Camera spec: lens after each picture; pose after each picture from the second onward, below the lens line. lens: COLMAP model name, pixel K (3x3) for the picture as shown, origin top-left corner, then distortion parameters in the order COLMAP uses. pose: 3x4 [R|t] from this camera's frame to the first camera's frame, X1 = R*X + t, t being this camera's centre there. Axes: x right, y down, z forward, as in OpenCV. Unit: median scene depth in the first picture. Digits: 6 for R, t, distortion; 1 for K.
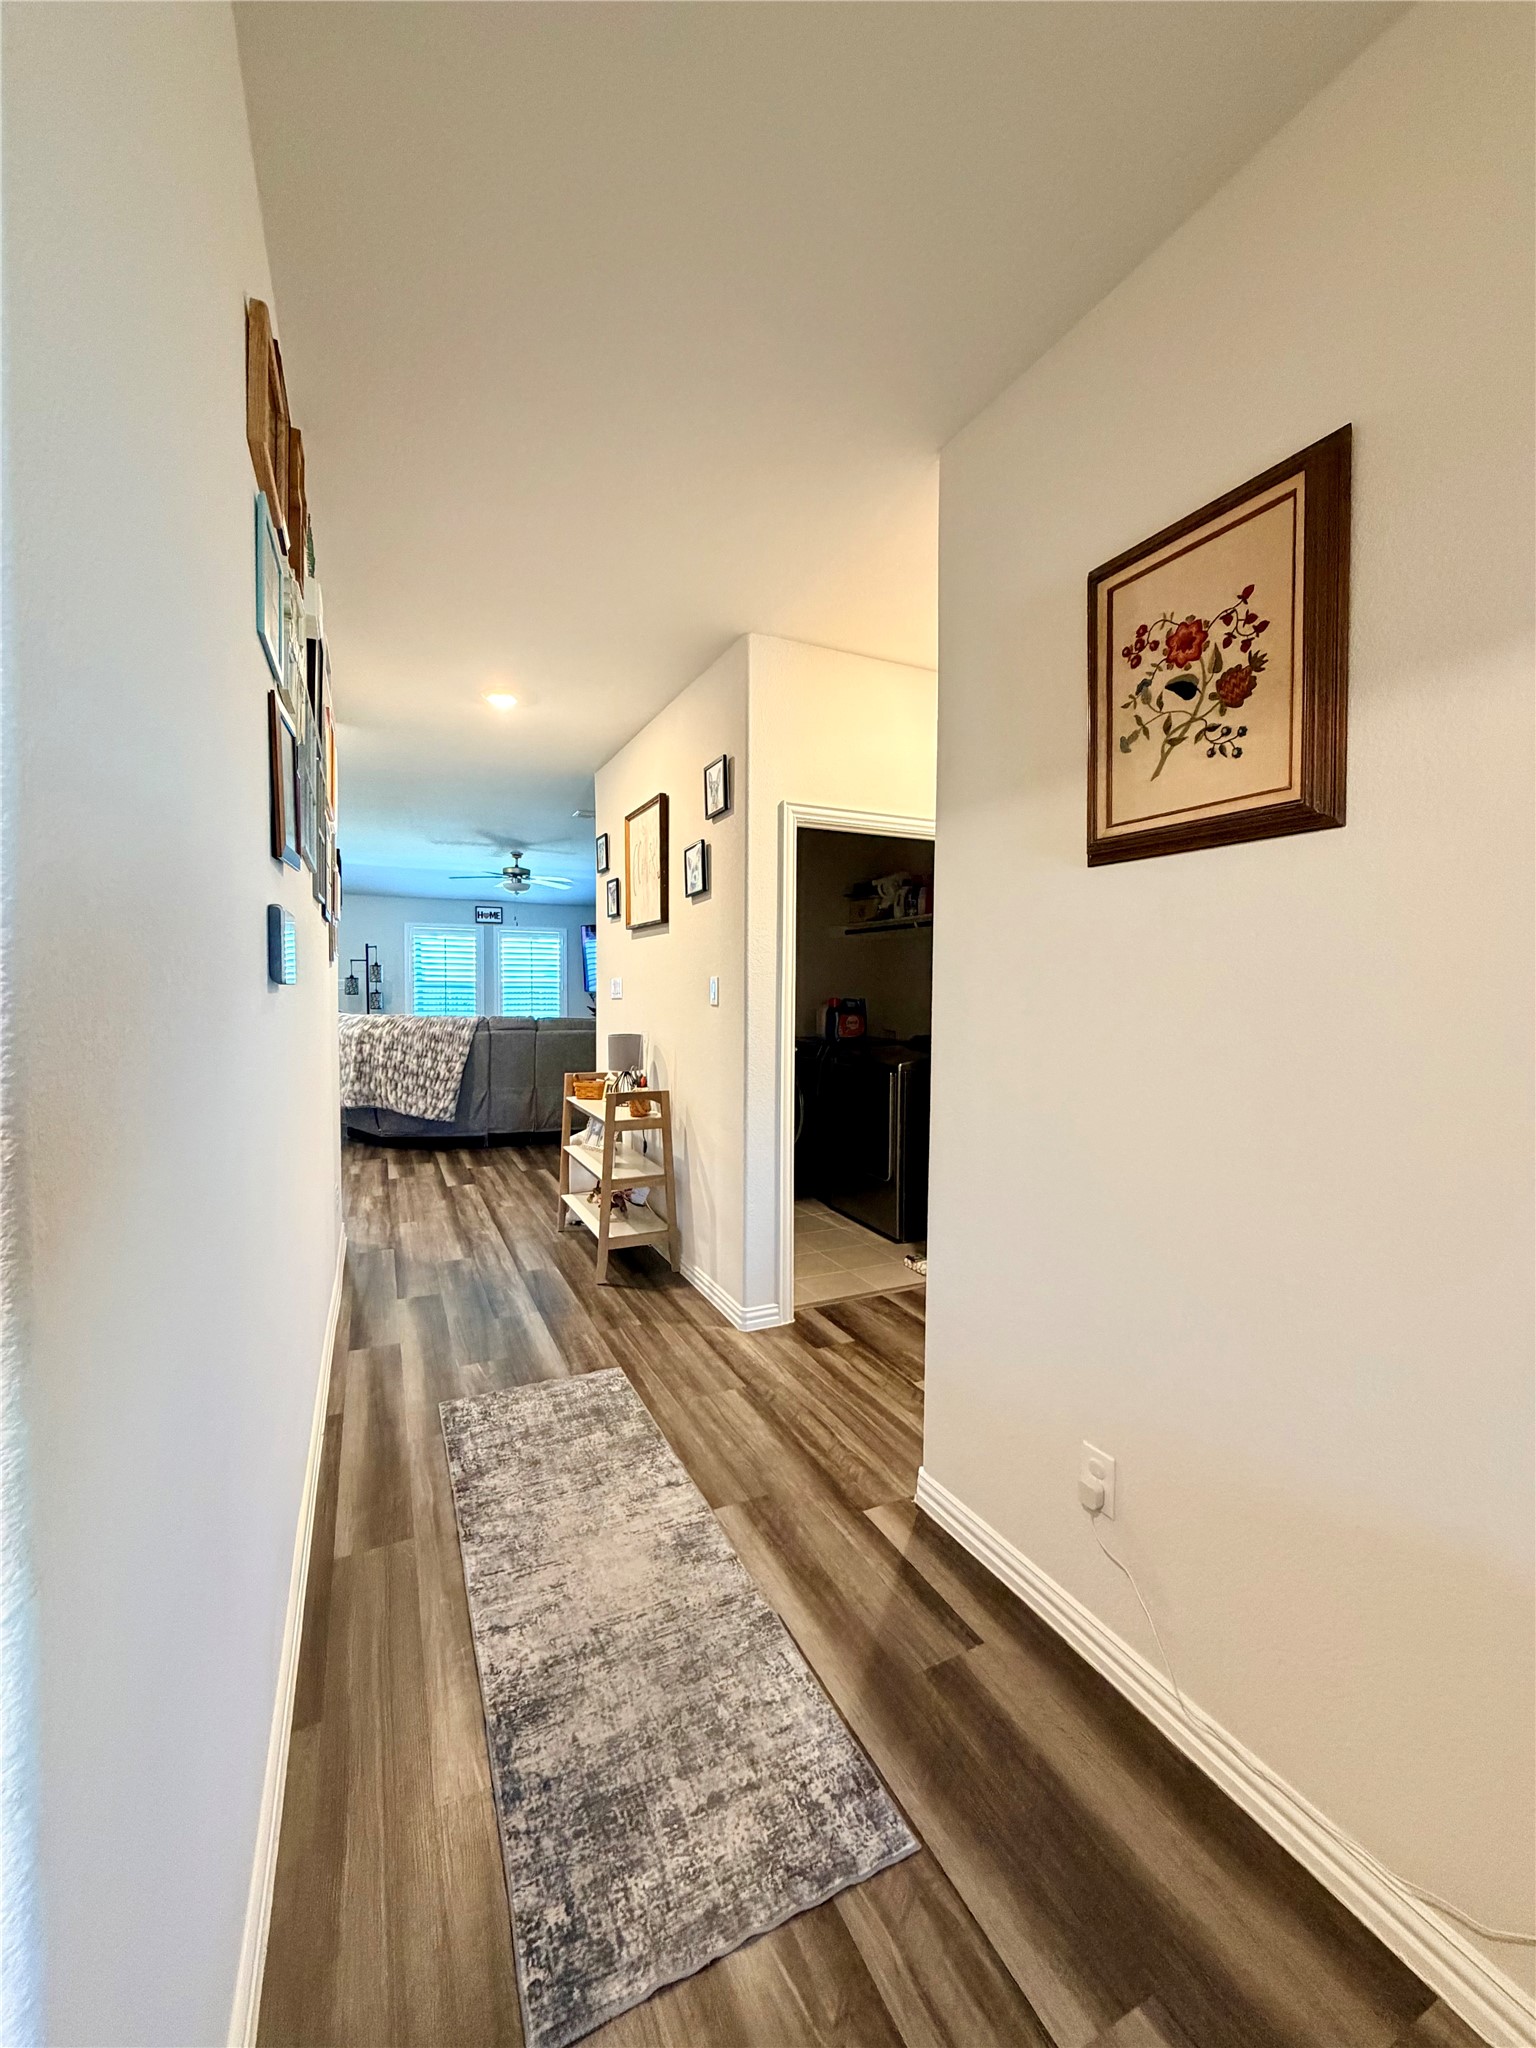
lens RADIAL K [[820.5, 0, 769.6], [0, 820.5, 1008.8], [0, 0, 1]] dist [0.001759, 0.000414]
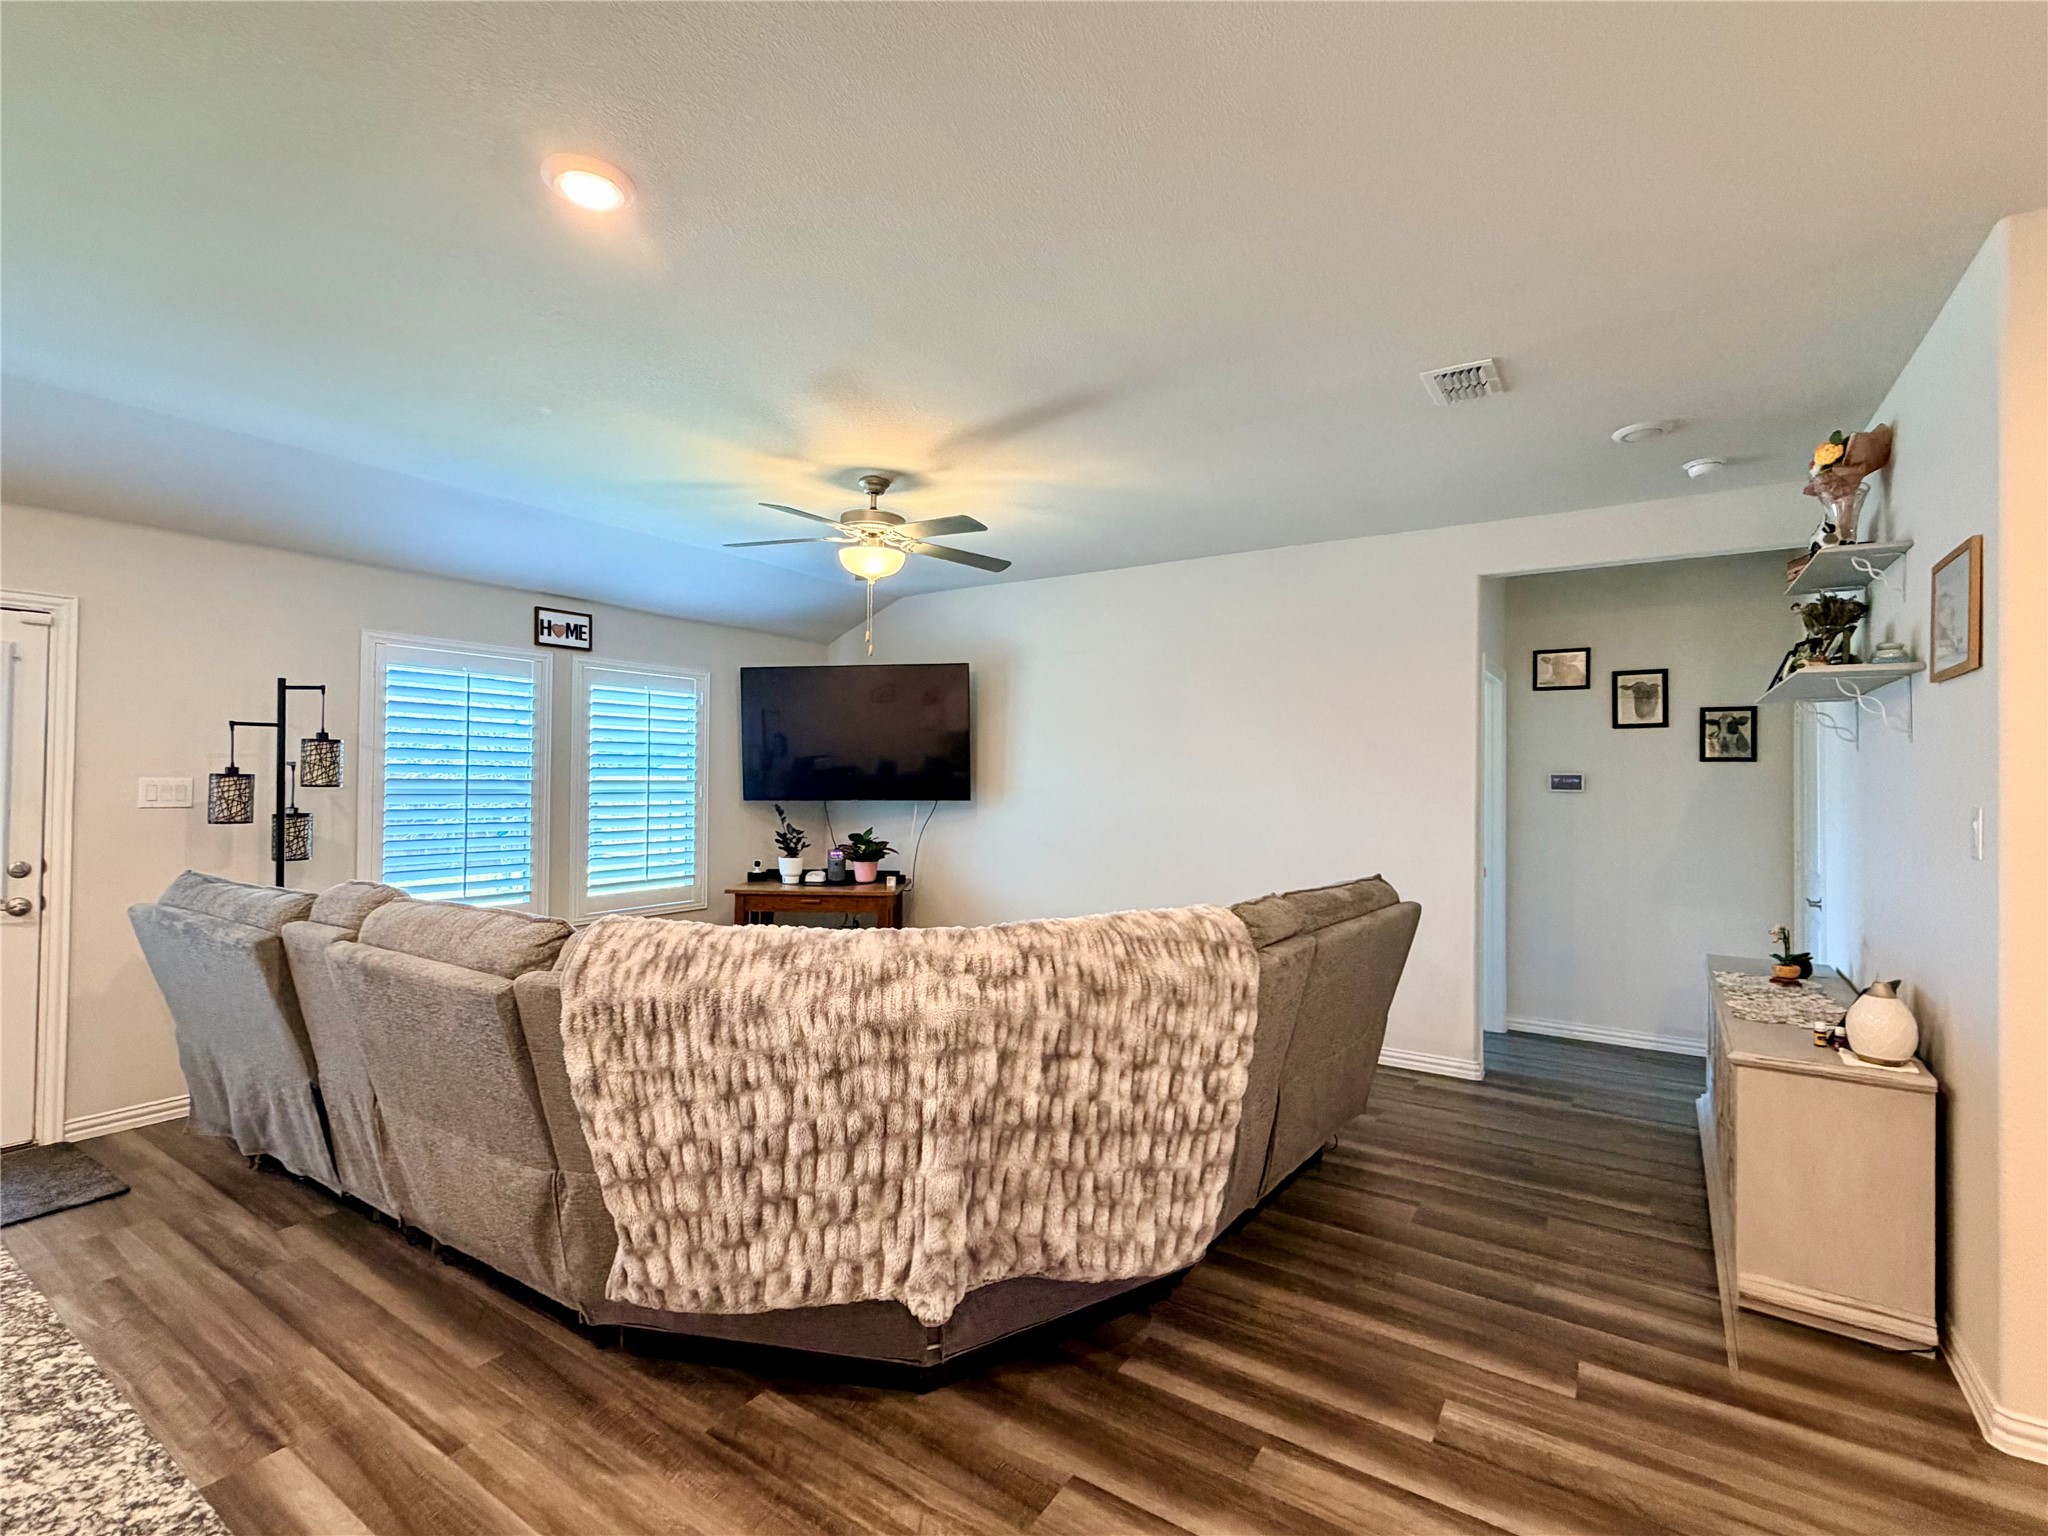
lens RADIAL K [[936.7, 0, 1021.5], [0, 936.7, 767.9], [0, 0, 1]] dist [0.000342, 0.000048]
pose [[0.861940, 0.005205, 0.506984, -0.630031], [0.010942, 0.999523, -0.028865, -0.038136], [-0.506892, 0.030427, 0.861472, 0.731881]]
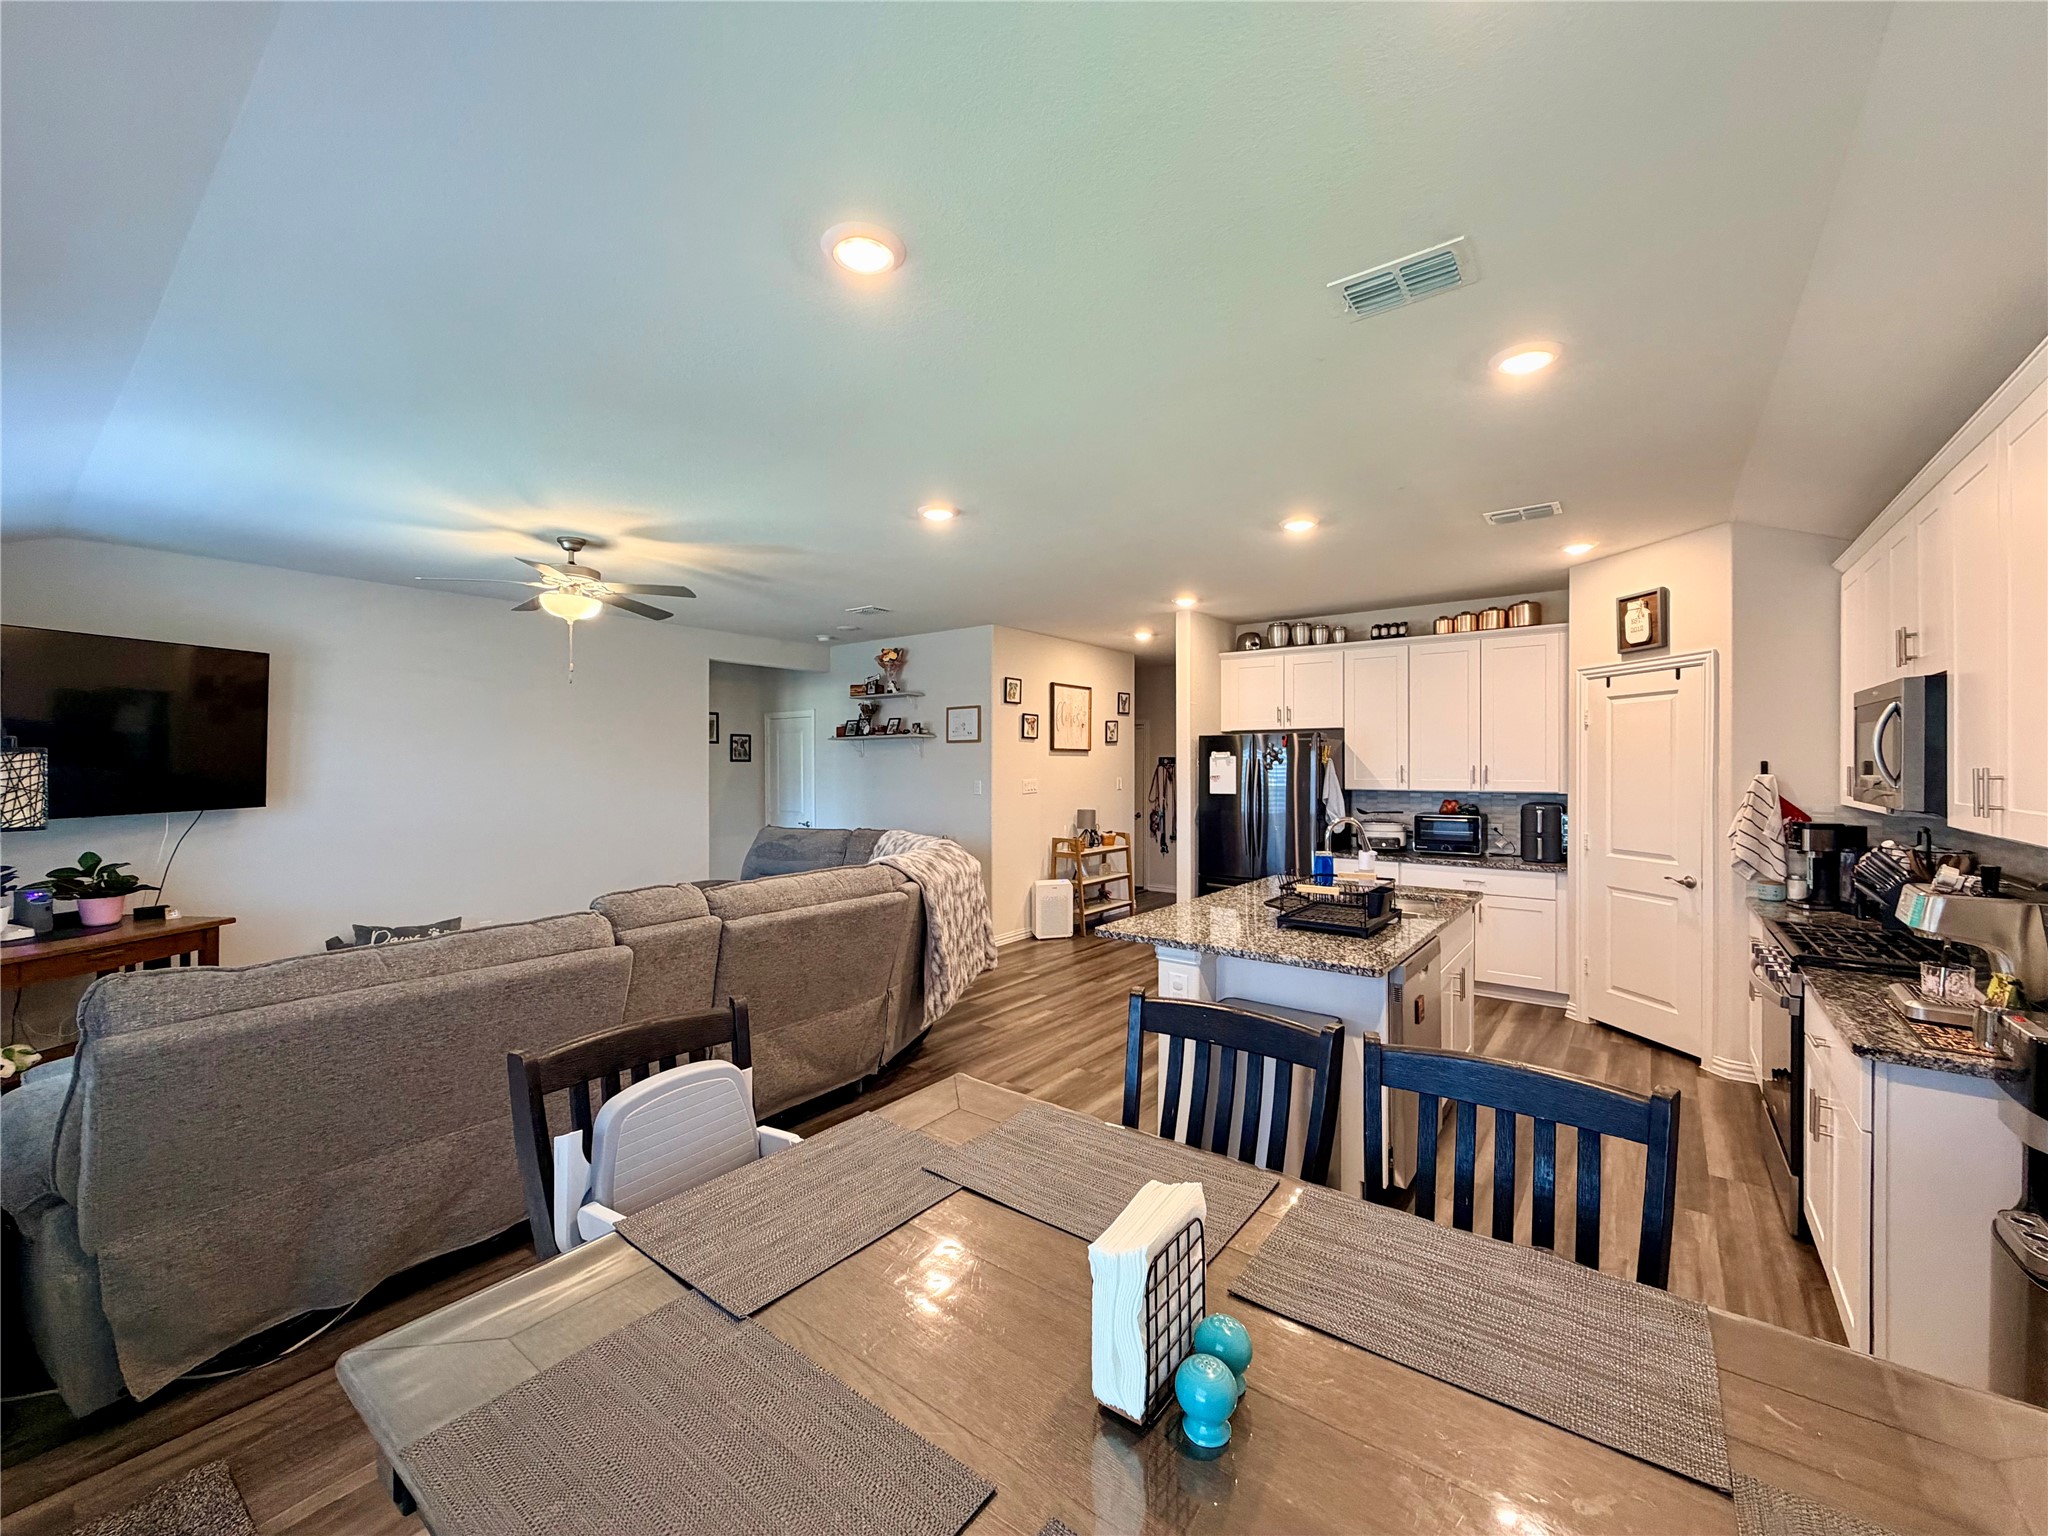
lens RADIAL K [[820.5, 0, 1016.8], [0, 820.5, 766.0], [0, 0, 1]] dist [0.001759, 0.000414]
pose [[-0.441297, -0.008048, 0.897325, -0.851201], [0.024344, 0.999484, 0.020936, -0.051074], [-0.897031, 0.031084, -0.440874, 0.965135]]
